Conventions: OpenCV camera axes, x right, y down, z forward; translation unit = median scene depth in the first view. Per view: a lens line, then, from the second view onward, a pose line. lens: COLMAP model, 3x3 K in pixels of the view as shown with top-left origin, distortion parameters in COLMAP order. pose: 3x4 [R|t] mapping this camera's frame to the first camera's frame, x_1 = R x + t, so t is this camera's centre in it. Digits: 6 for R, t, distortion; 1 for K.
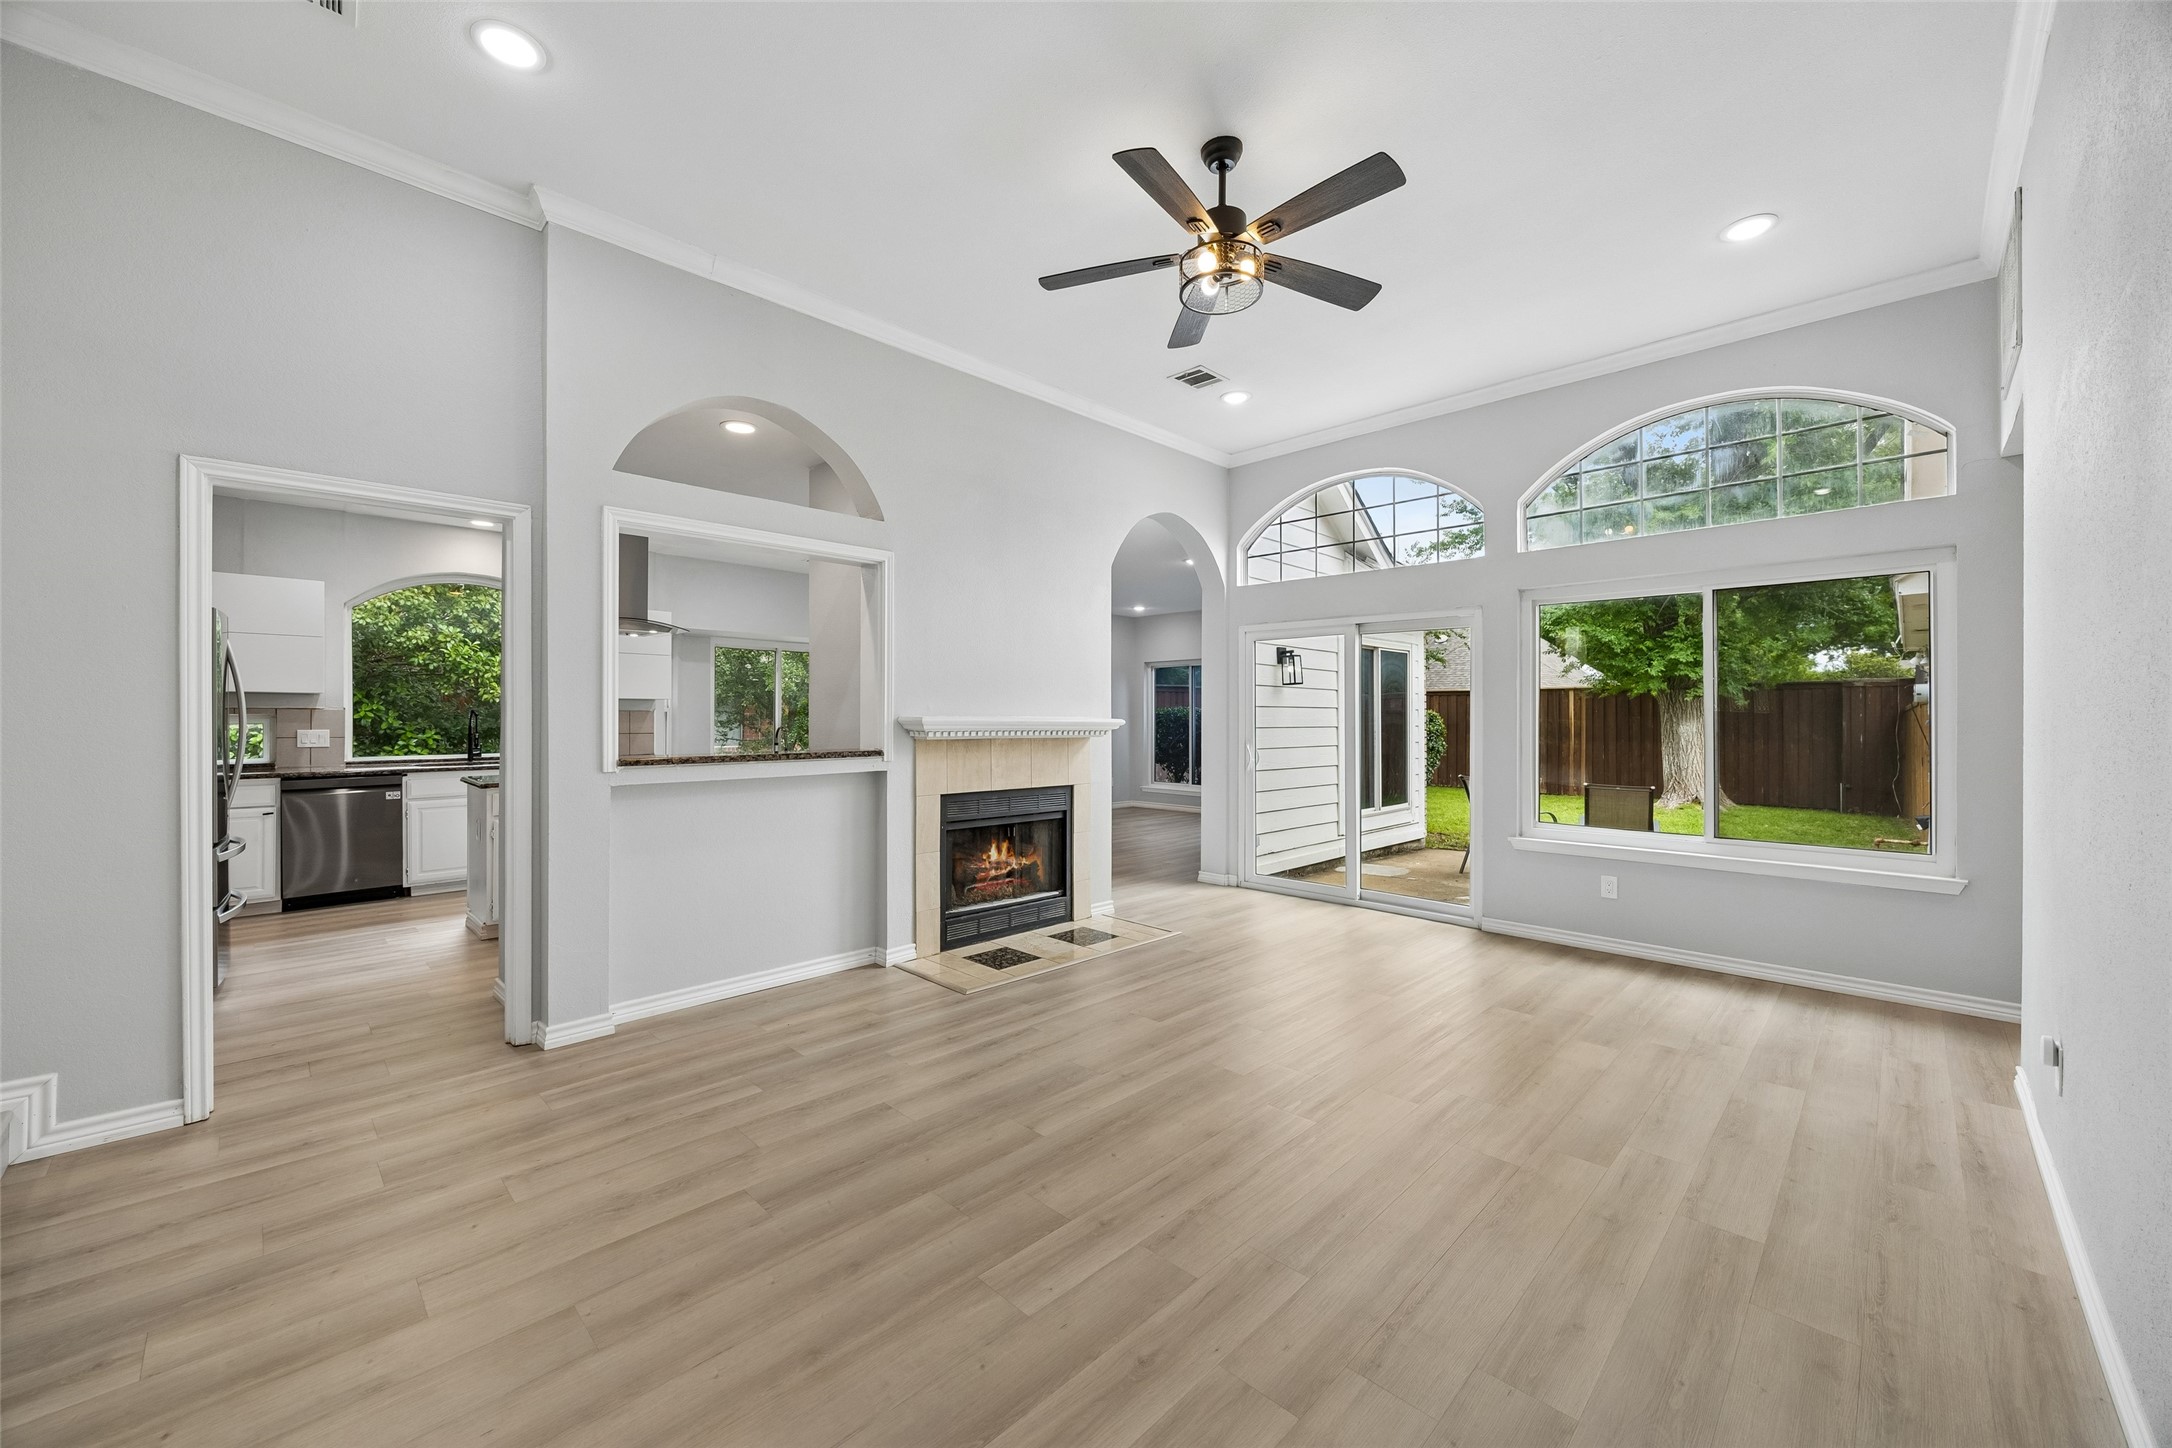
lens RADIAL K [[827.4, 0, 1083.6], [0, 827.4, 718.7], [0, 0, 1]] dist [-0.002220, -0.000416]
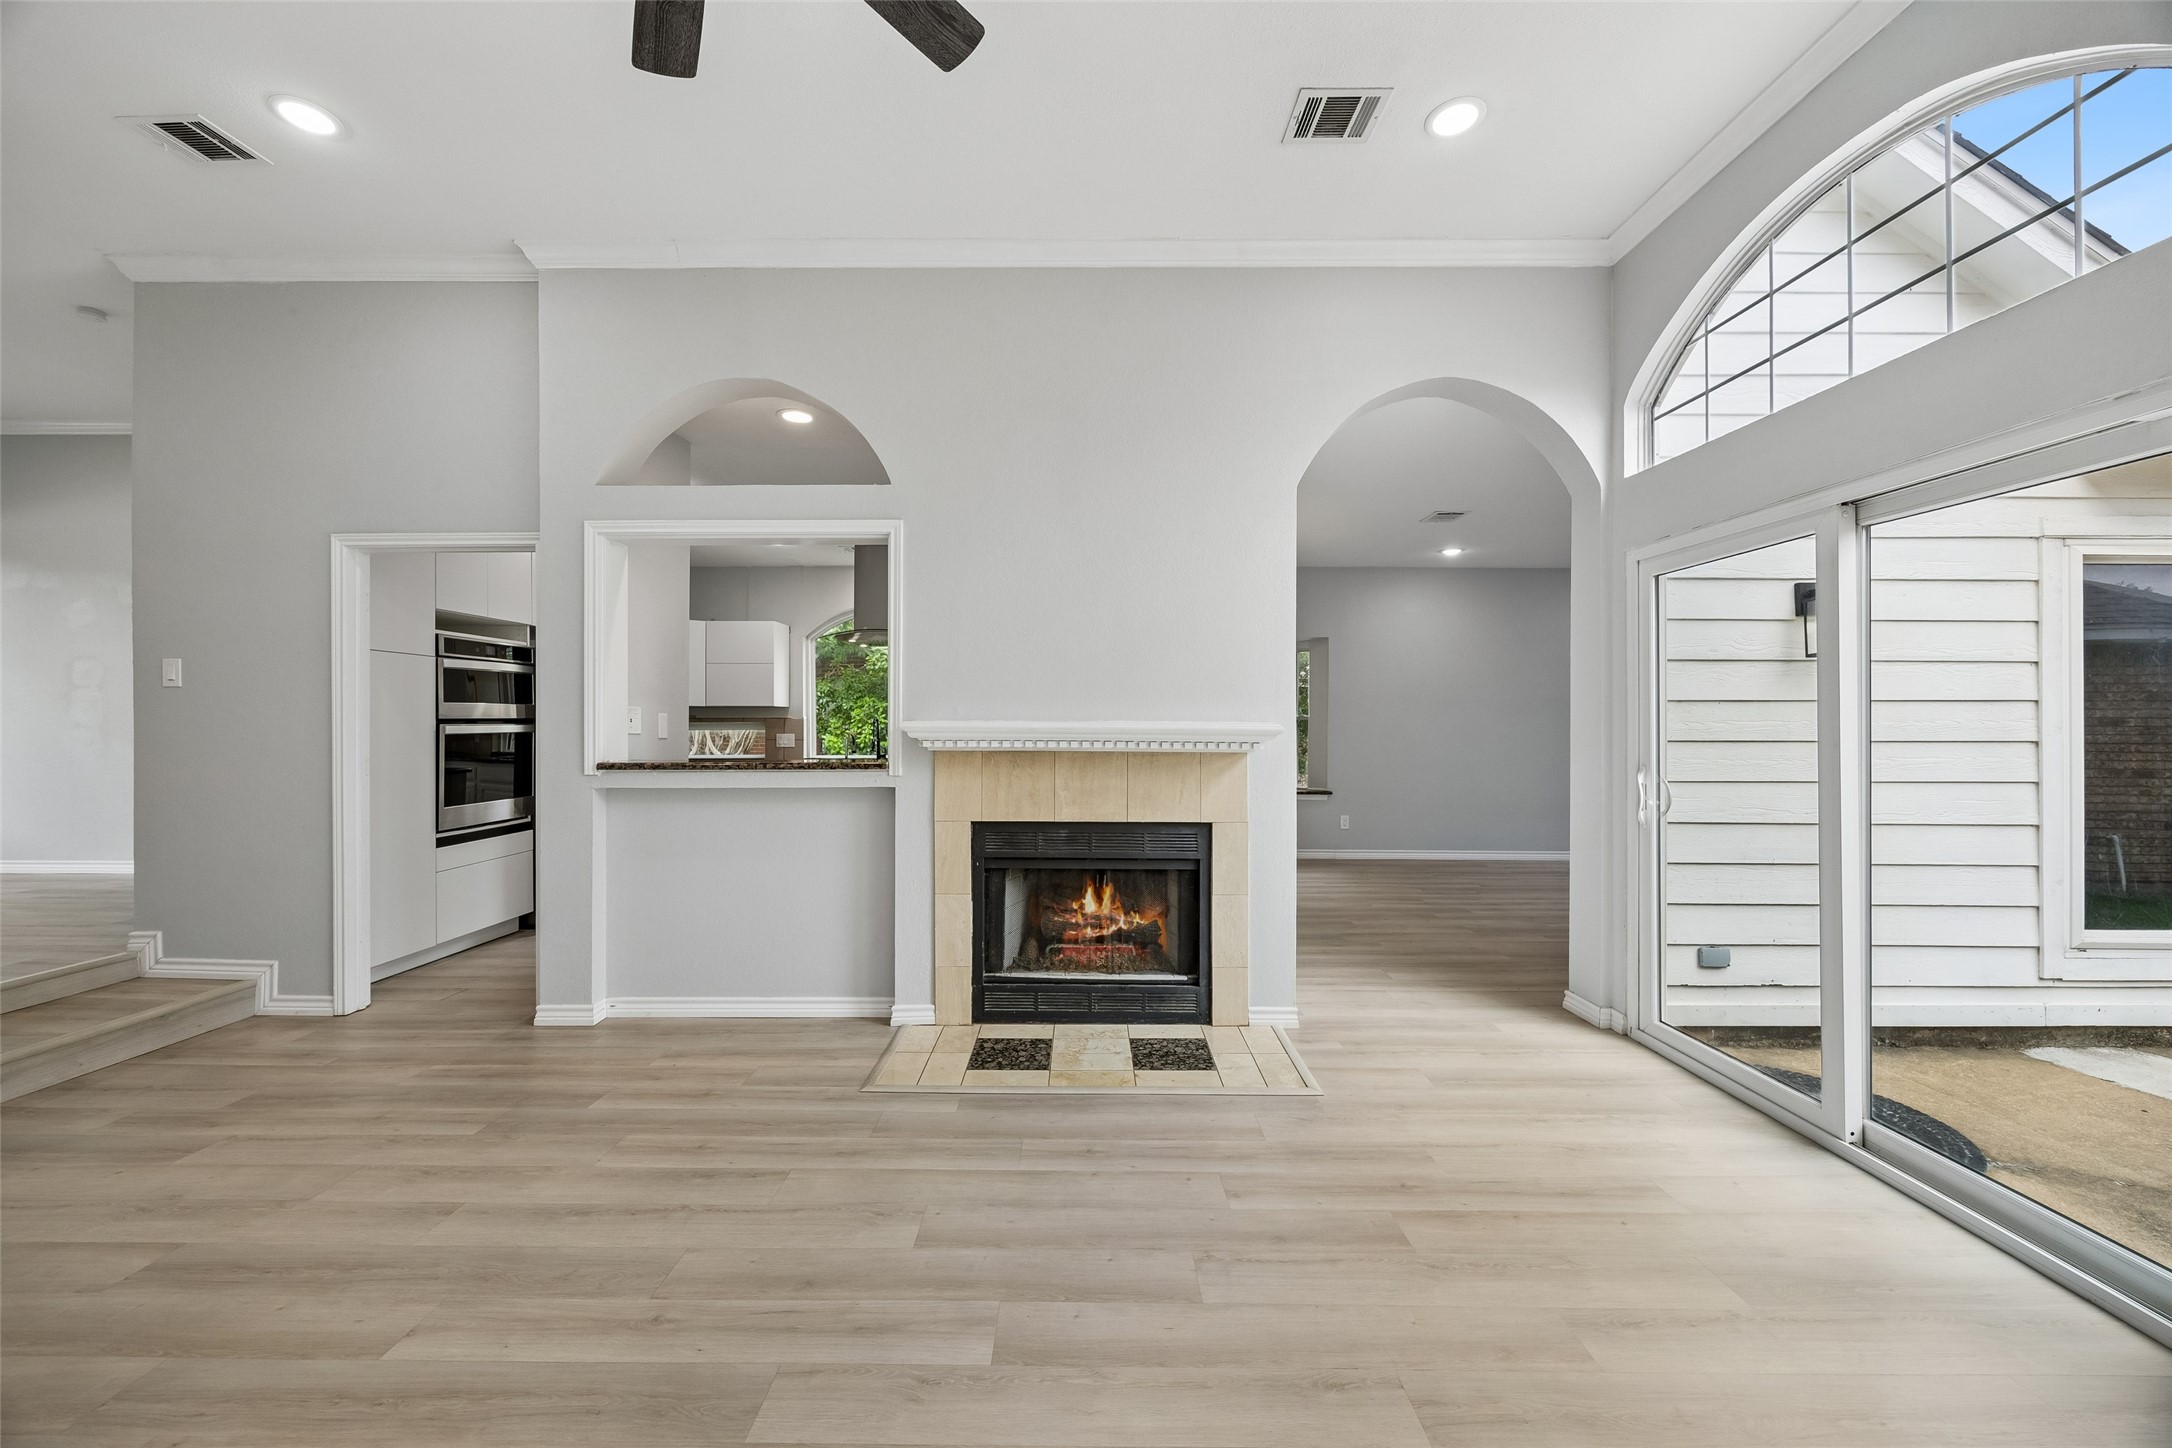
lens RADIAL K [[827.4, 0, 1084.8], [0, 827.4, 727.2], [0, 0, 1]] dist [-0.002220, -0.000416]
pose [[0.704165, -0.000467, -0.710036, 0.393767], [-0.000090, 1.000000, -0.000747, 0.003525], [0.710037, 0.000590, 0.704165, 0.457832]]
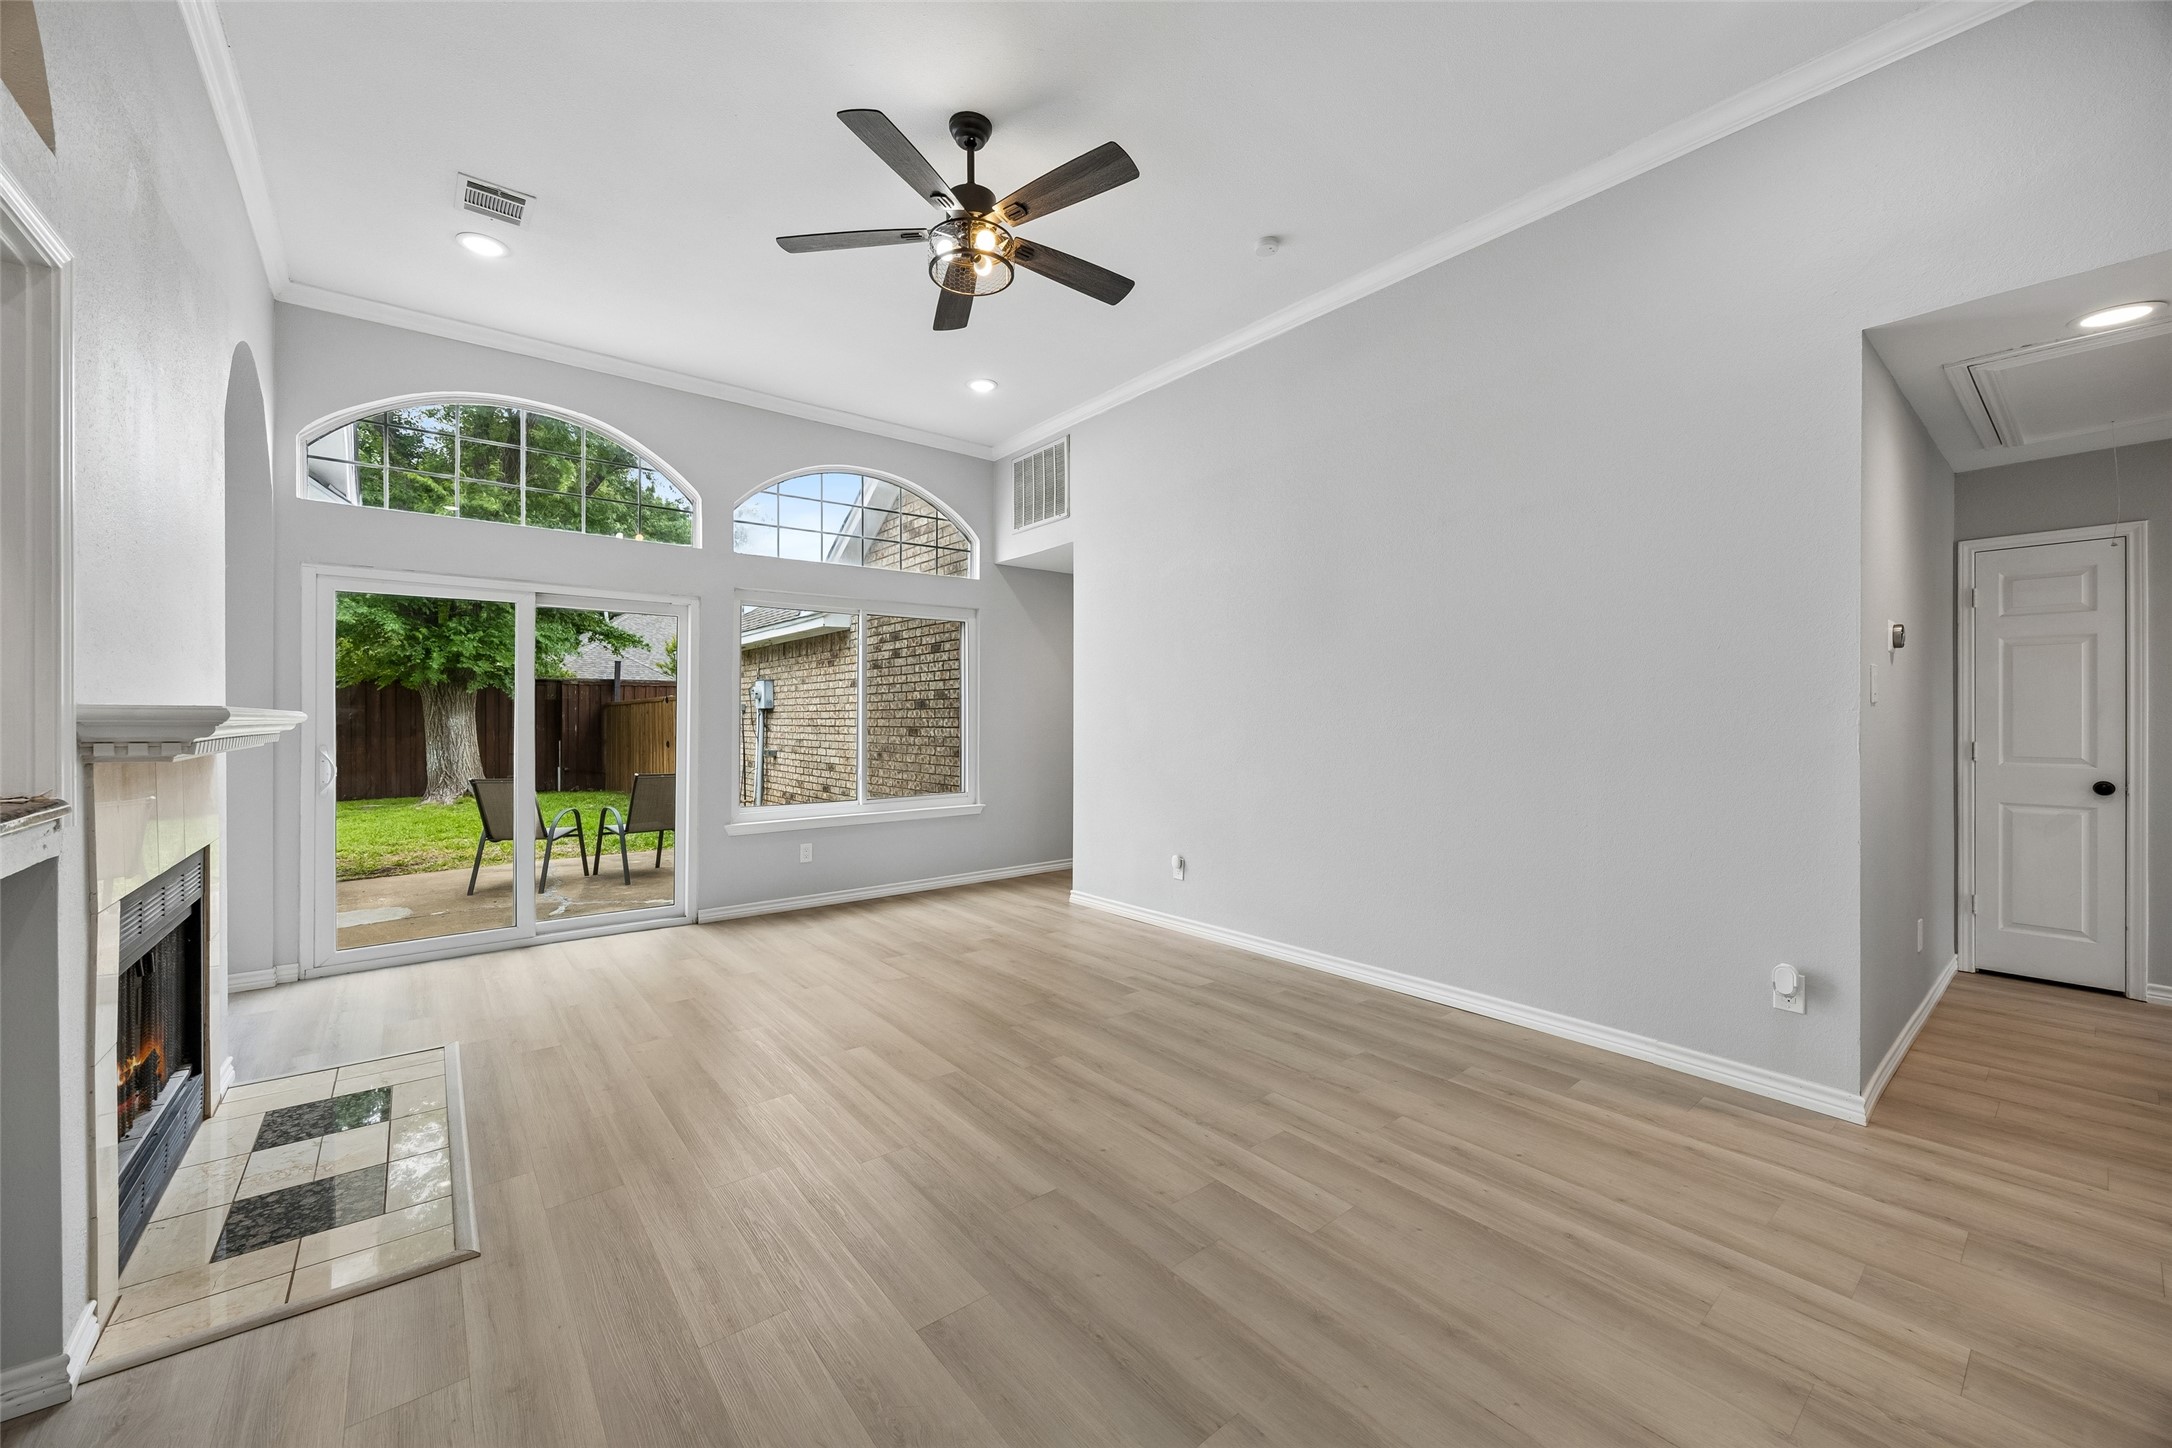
lens RADIAL K [[827.4, 0, 1072.6], [0, 827.4, 717.5], [0, 0, 1]] dist [-0.002220, -0.000416]
pose [[0.118043, -0.006880, 0.992985, -0.443720], [0.000472, 0.999976, 0.006872, 0.001307], [-0.993008, -0.000342, 0.118043, 0.430454]]
